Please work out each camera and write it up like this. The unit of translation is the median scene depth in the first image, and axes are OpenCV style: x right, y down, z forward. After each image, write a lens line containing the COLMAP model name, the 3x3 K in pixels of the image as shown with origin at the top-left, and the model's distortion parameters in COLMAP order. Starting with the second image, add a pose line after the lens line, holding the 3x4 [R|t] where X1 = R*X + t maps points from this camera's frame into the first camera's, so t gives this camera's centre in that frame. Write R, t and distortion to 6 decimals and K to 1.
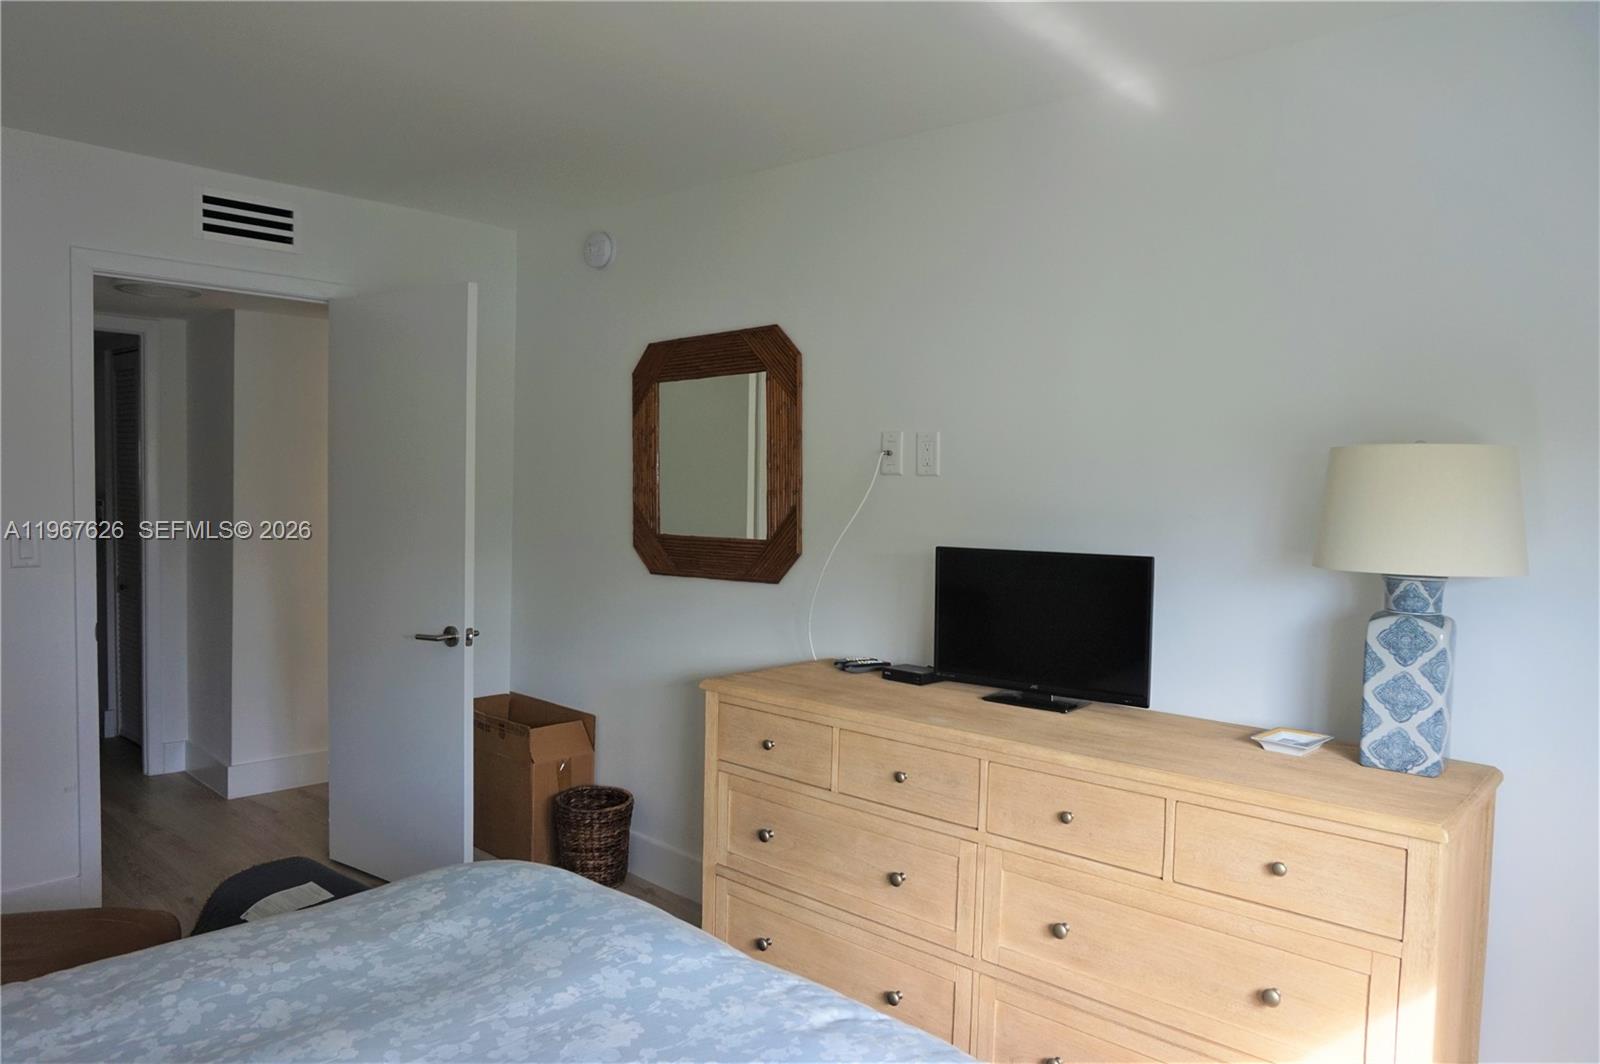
lens RADIAL K [[1082.2, 0, 801.2], [0, 1082.2, 537.1], [0, 0, 1]] dist [-0.054685, 0.017407]
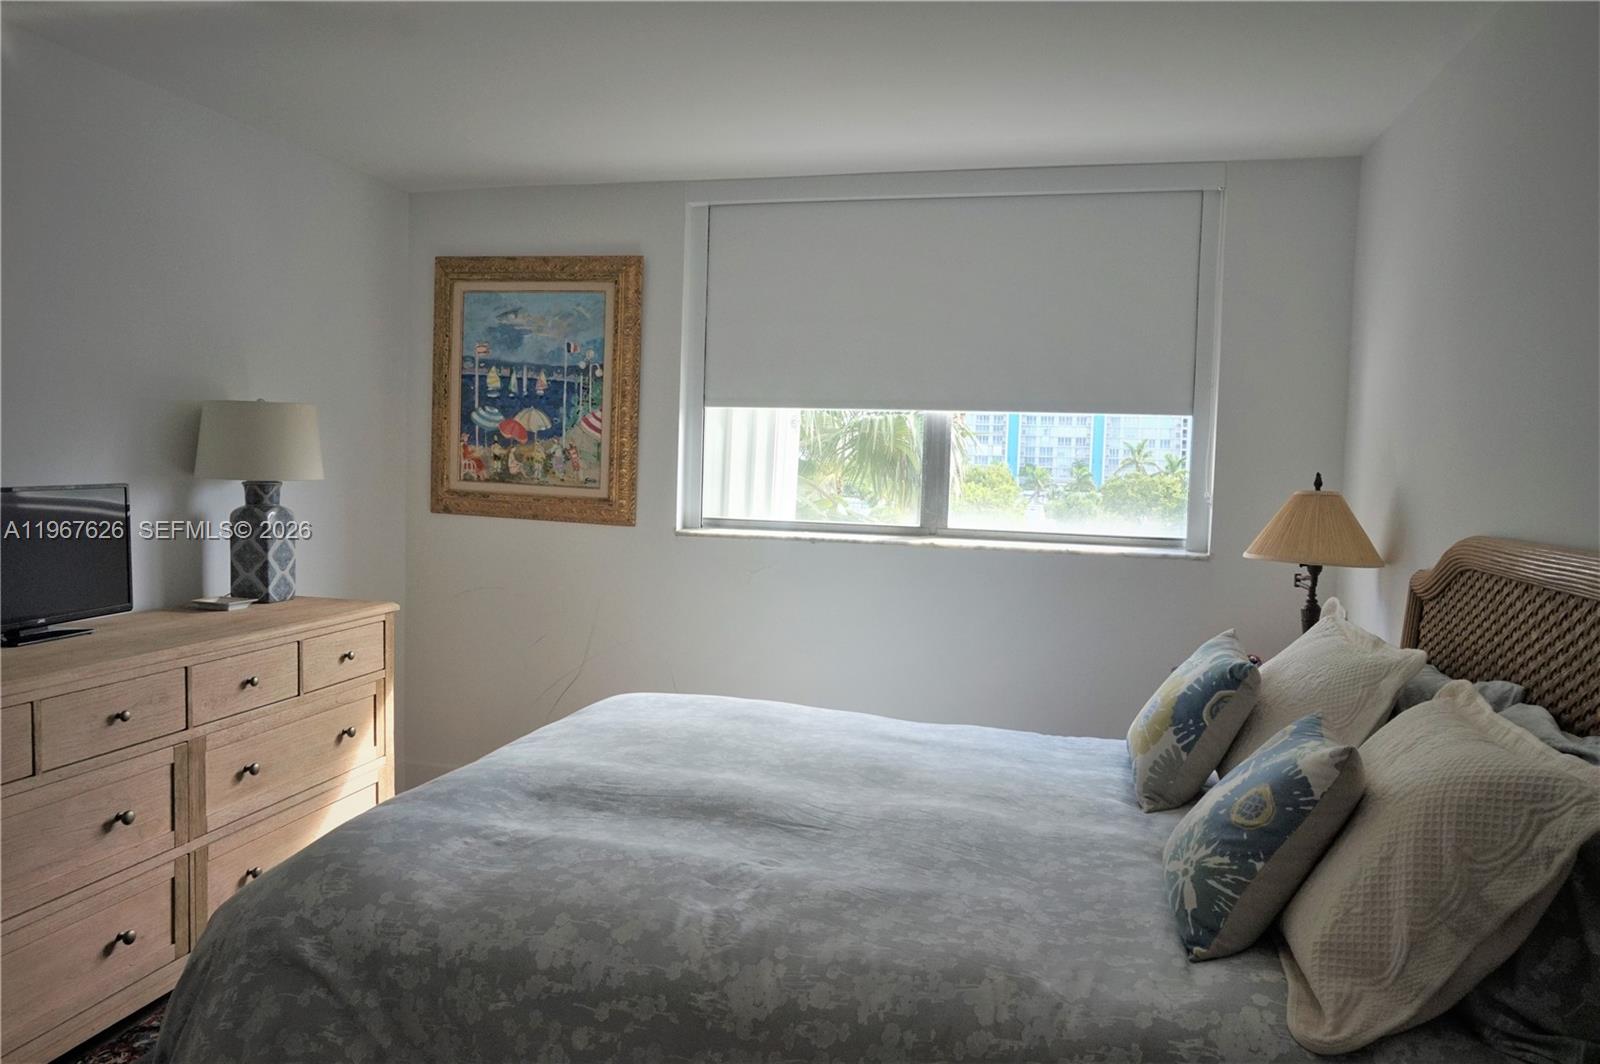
lens RADIAL K [[1082.2, 0, 799.9], [0, 1082.2, 530.9], [0, 0, 1]] dist [-0.054685, 0.017407]
pose [[-0.491096, -0.094685, 0.865944, -1.272035], [-0.000301, 0.994093, 0.108527, -0.069139], [-0.871106, 0.053037, -0.488223, 1.108731]]
